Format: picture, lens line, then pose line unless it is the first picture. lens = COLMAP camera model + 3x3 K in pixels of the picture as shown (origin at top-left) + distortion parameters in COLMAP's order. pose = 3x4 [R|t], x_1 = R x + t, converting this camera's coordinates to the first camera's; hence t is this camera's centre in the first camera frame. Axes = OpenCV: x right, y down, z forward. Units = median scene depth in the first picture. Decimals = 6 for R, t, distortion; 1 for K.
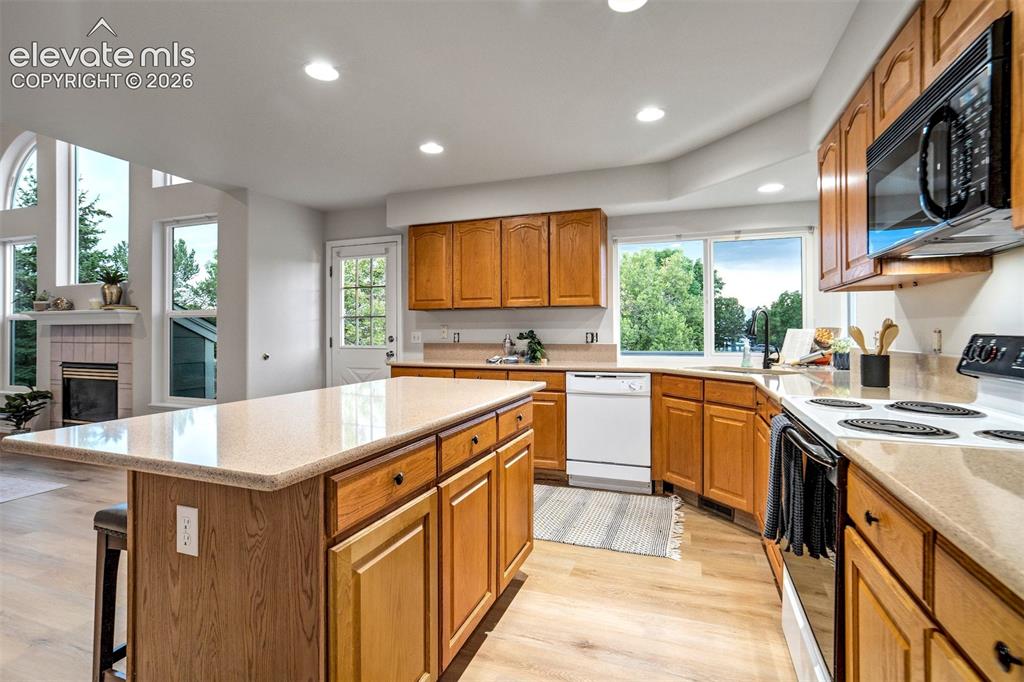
lens RADIAL K [[483.5, 0, 508.8], [0, 483.5, 335.4], [0, 0, 1]] dist [-0.002757, 0.001168]
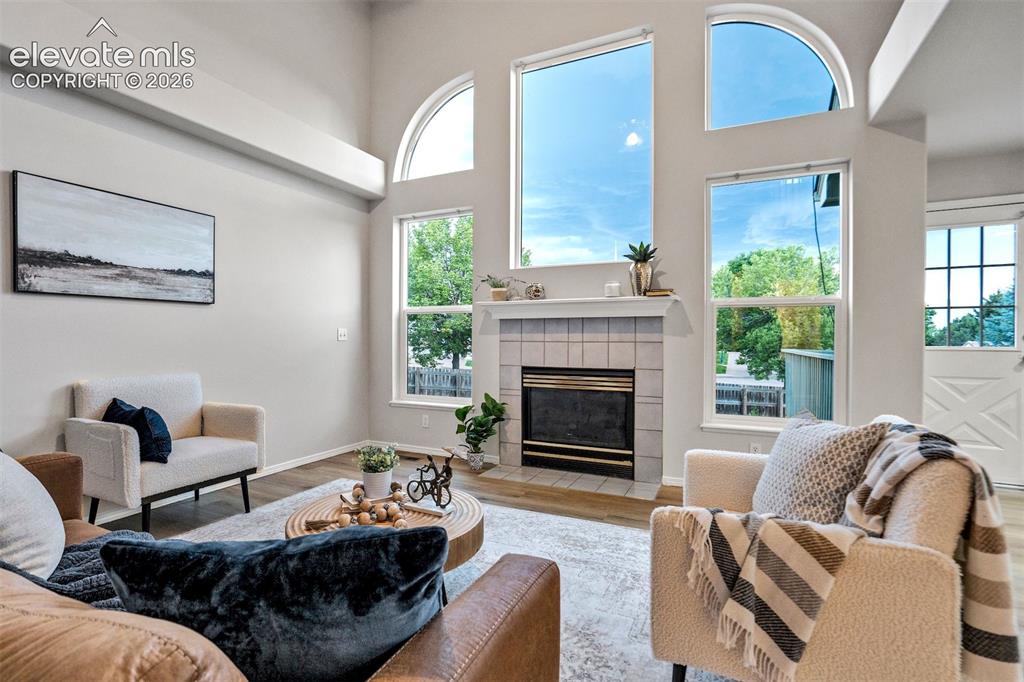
lens RADIAL K [[483.5, 0, 508.8], [0, 483.5, 335.4], [0, 0, 1]] dist [-0.002757, 0.001168]
pose [[0.997686, 0.002359, -0.067952, -0.962571], [-0.002897, 0.999965, -0.007819, 0.011829], [0.067932, 0.007998, 0.997658, 0.236593]]
